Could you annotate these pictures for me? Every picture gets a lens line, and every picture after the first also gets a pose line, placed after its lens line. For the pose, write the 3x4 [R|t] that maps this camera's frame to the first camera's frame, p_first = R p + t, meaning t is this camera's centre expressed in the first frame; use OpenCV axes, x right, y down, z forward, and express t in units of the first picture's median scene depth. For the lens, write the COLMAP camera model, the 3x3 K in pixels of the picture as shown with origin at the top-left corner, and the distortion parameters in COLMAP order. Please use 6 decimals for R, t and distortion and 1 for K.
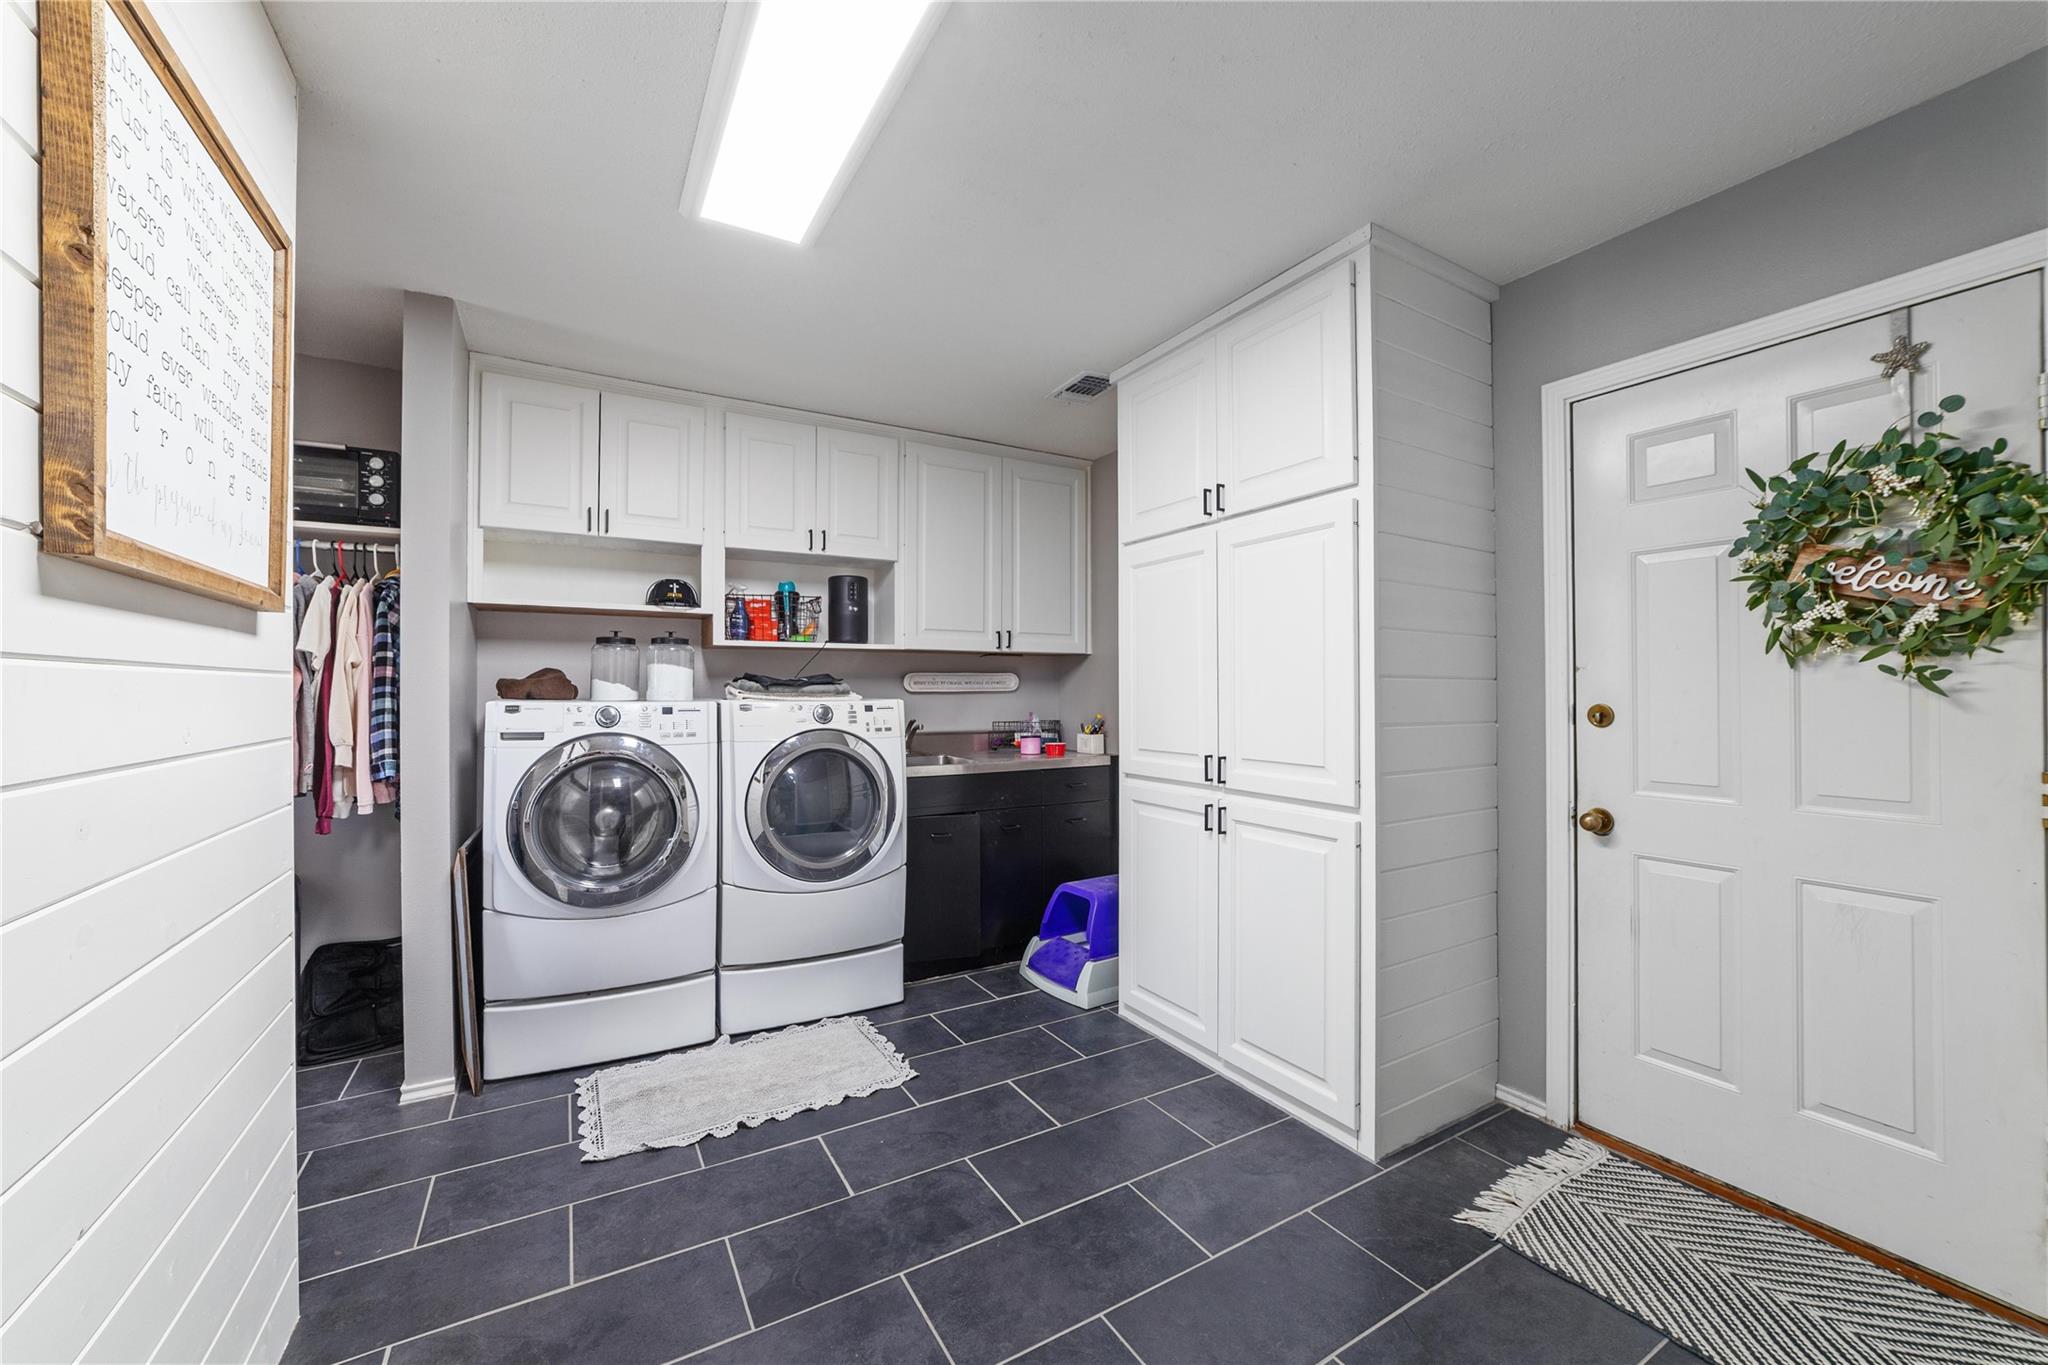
lens RADIAL K [[778.5, 0, 985.7], [0, 778.5, 688.3], [0, 0, 1]] dist [-0.013297, 0.002504]
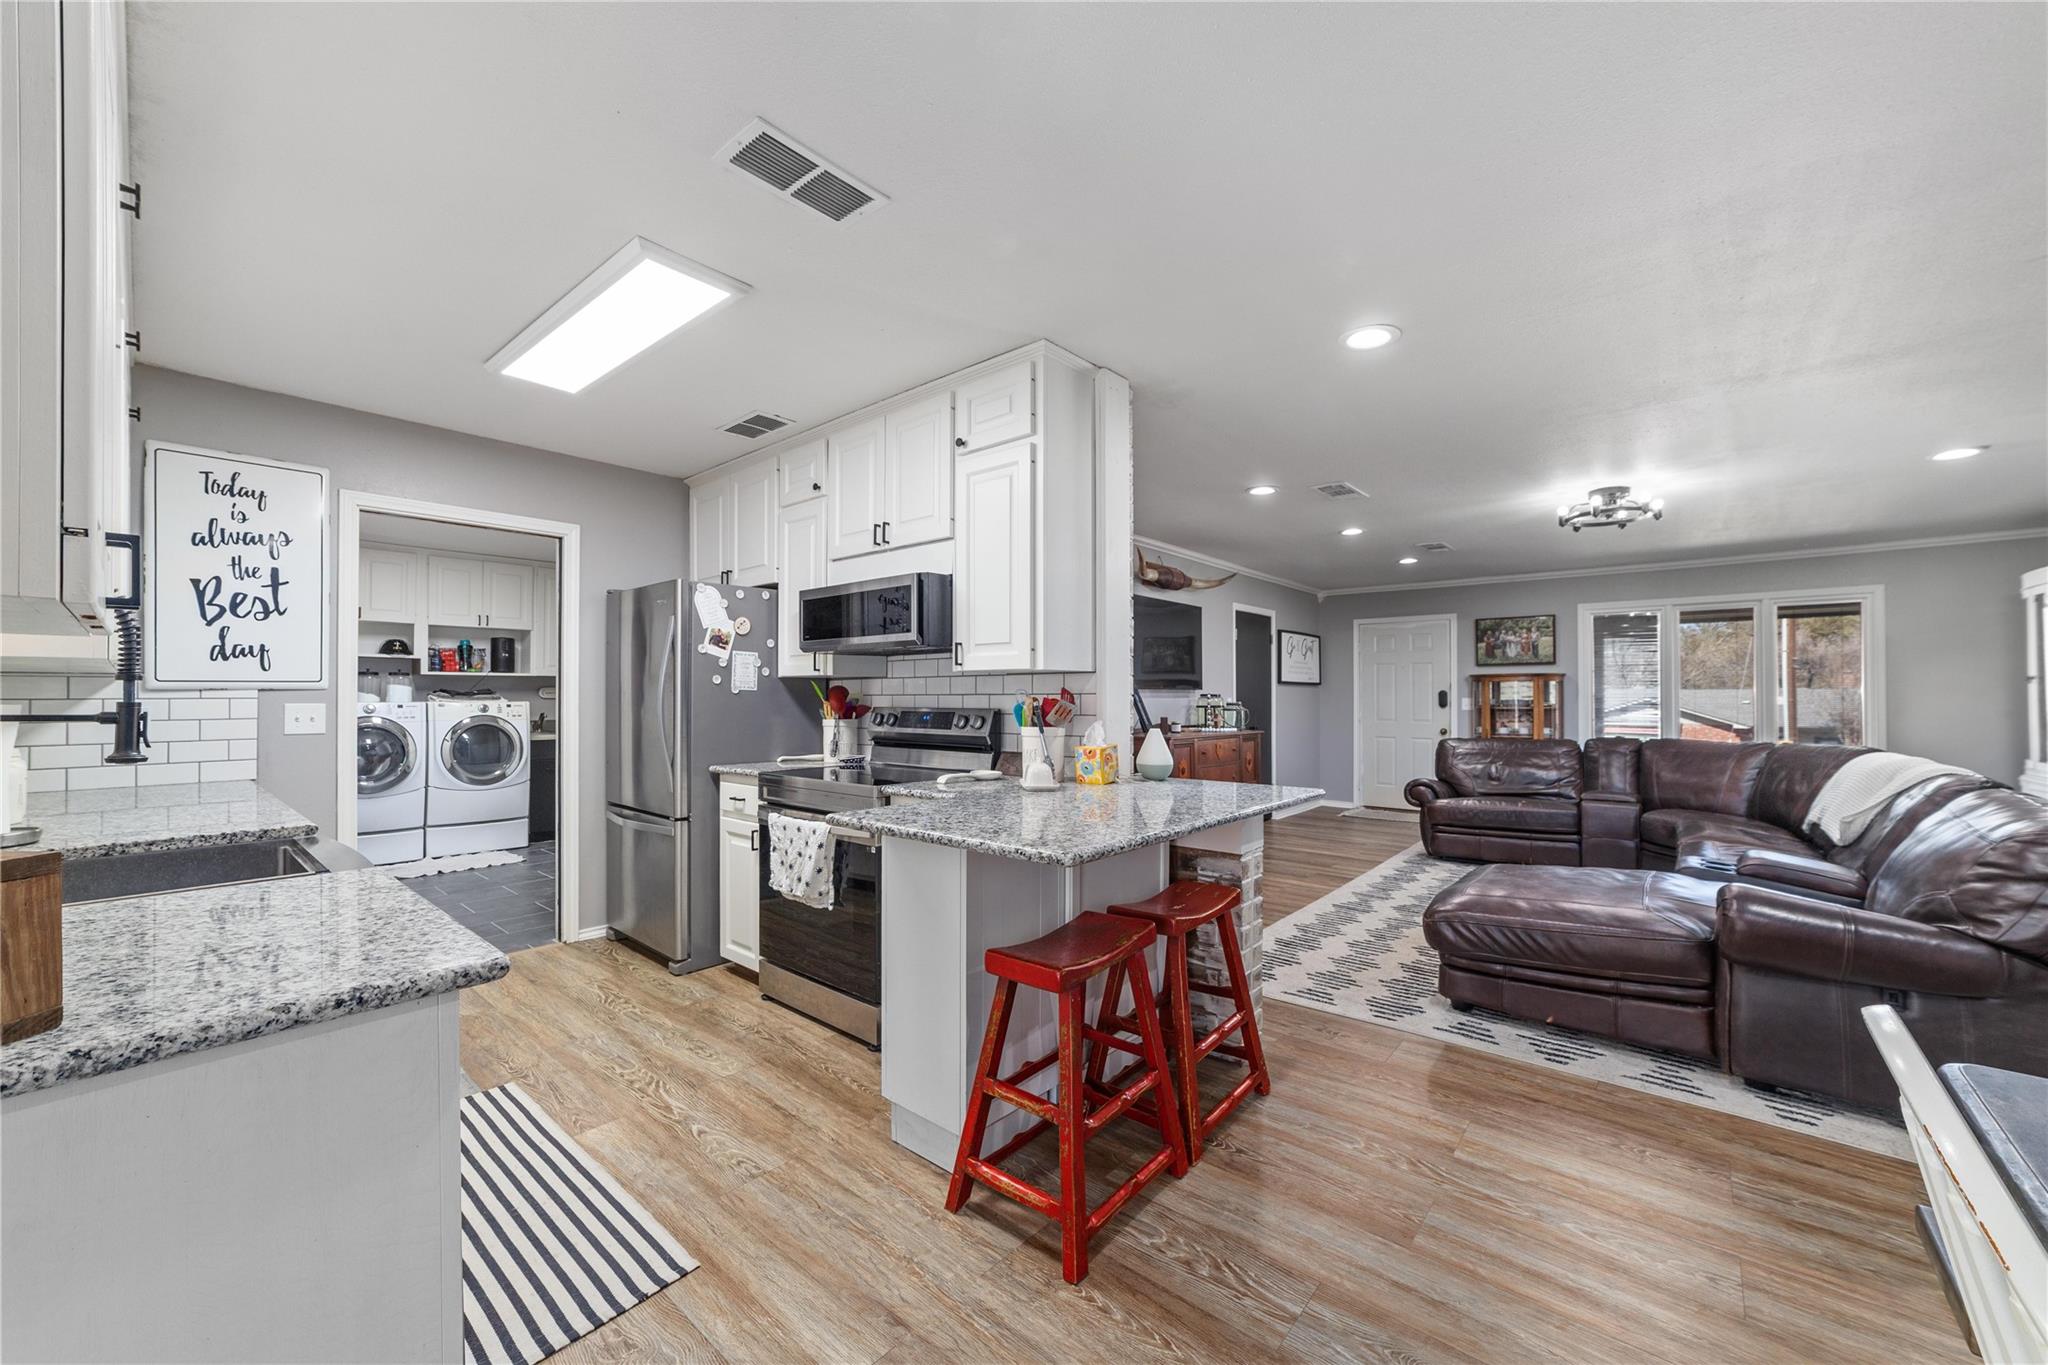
lens RADIAL K [[778.5, 0, 1008.5], [0, 778.5, 687.4], [0, 0, 1]] dist [-0.013297, 0.002504]
pose [[0.937031, 0.009017, 0.349129, 0.388054], [-0.010161, 0.999947, 0.001445, -0.041926], [-0.349098, -0.004902, 0.937074, -1.456171]]
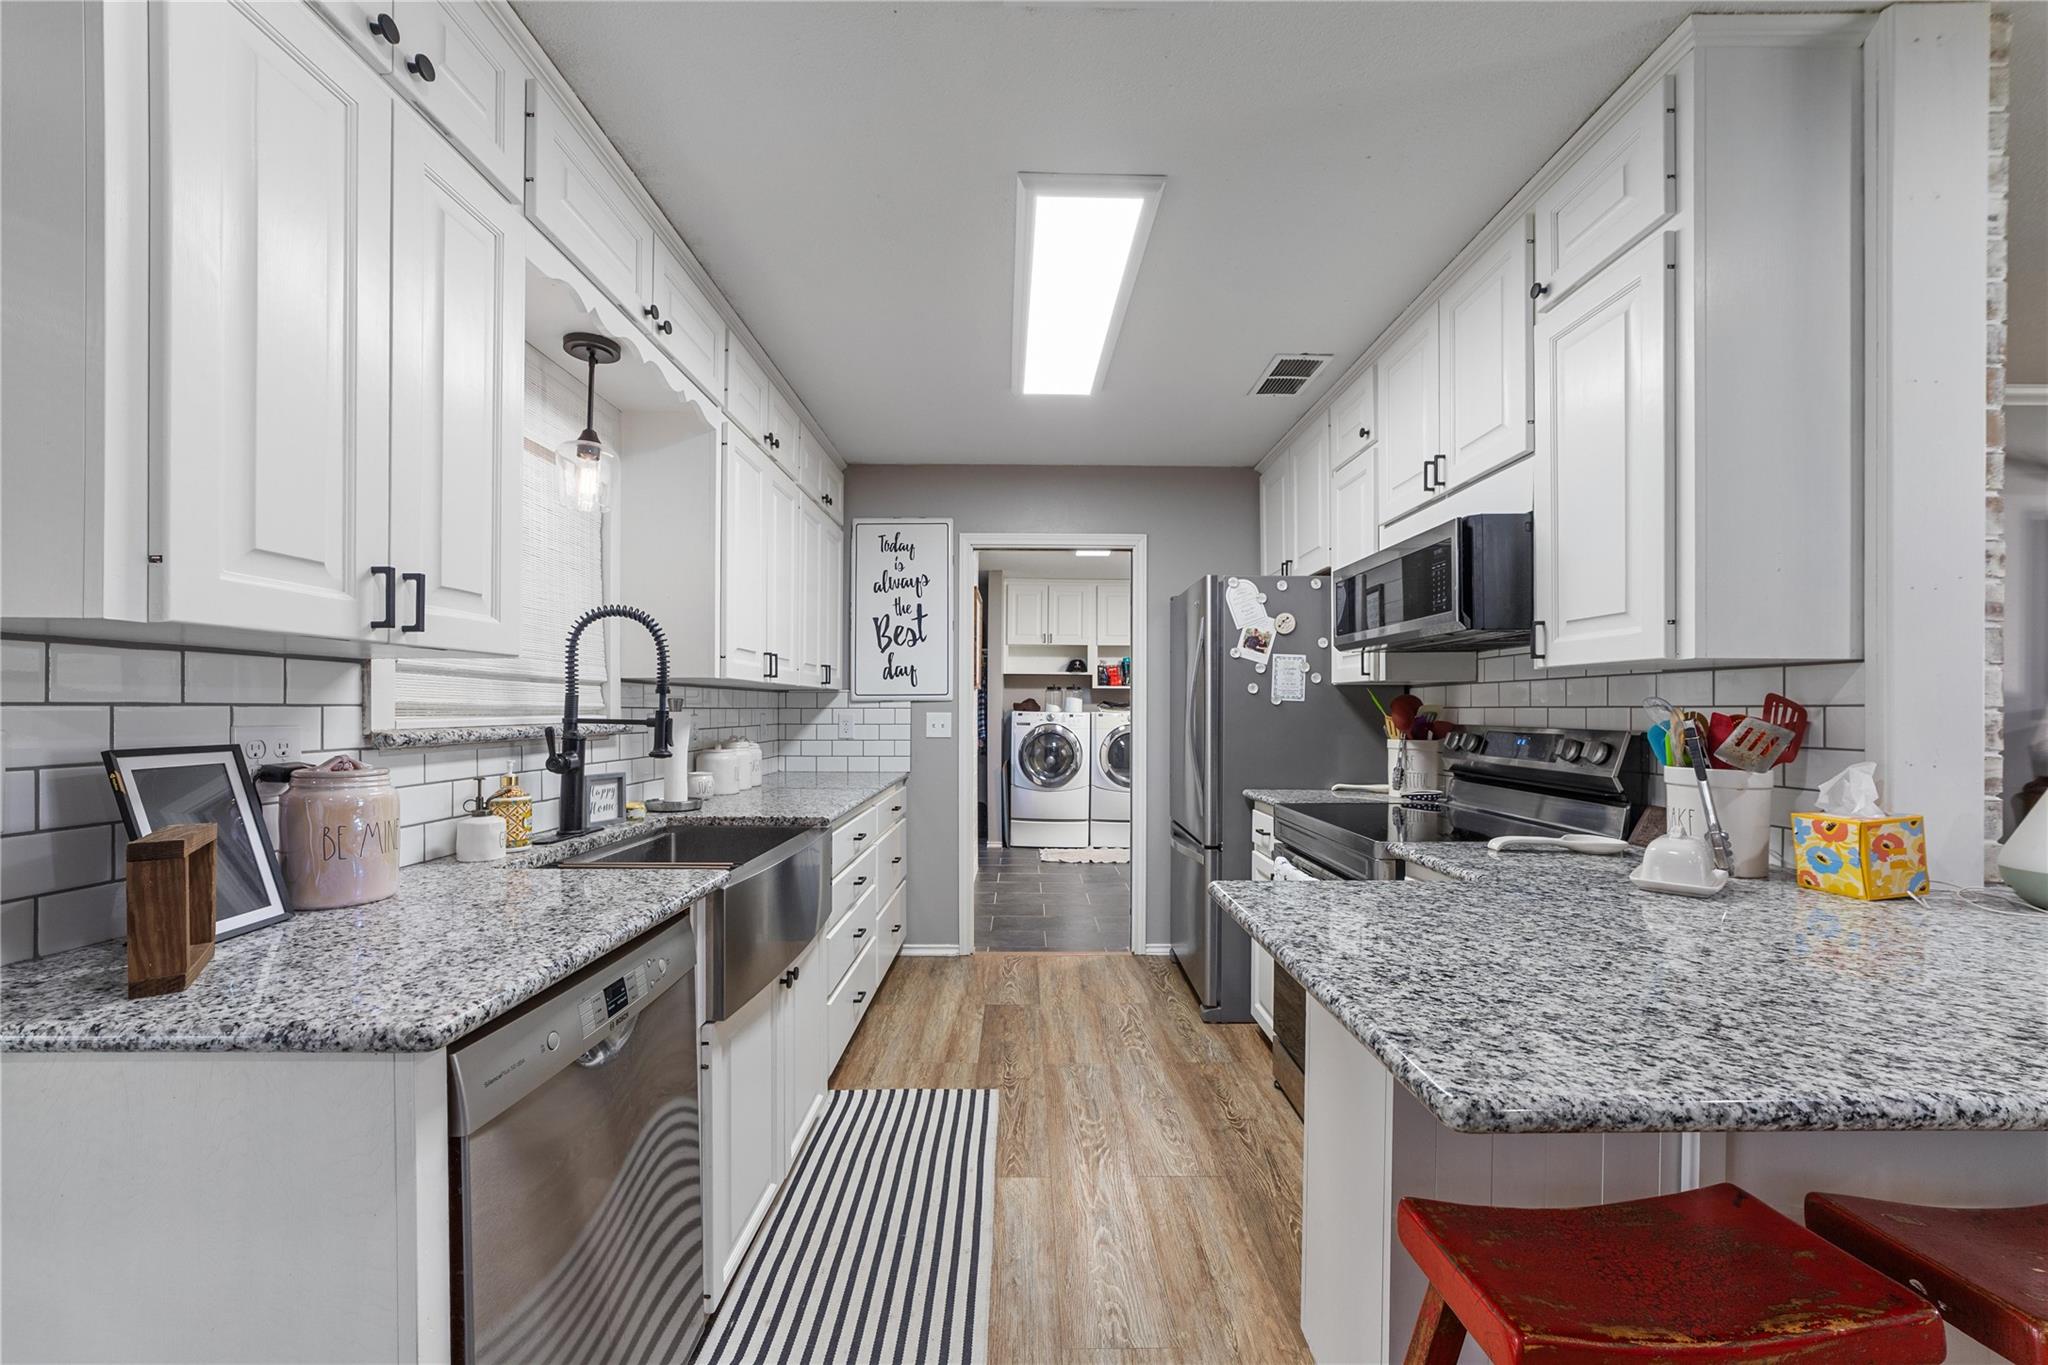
lens RADIAL K [[778.5, 0, 1044.5], [0, 778.5, 704.3], [0, 0, 1]] dist [-0.013297, 0.002504]
pose [[0.886639, 0.007506, -0.462401, 0.631874], [-0.001682, 0.999914, 0.013005, -0.039604], [0.462459, -0.010753, 0.886575, -1.191587]]
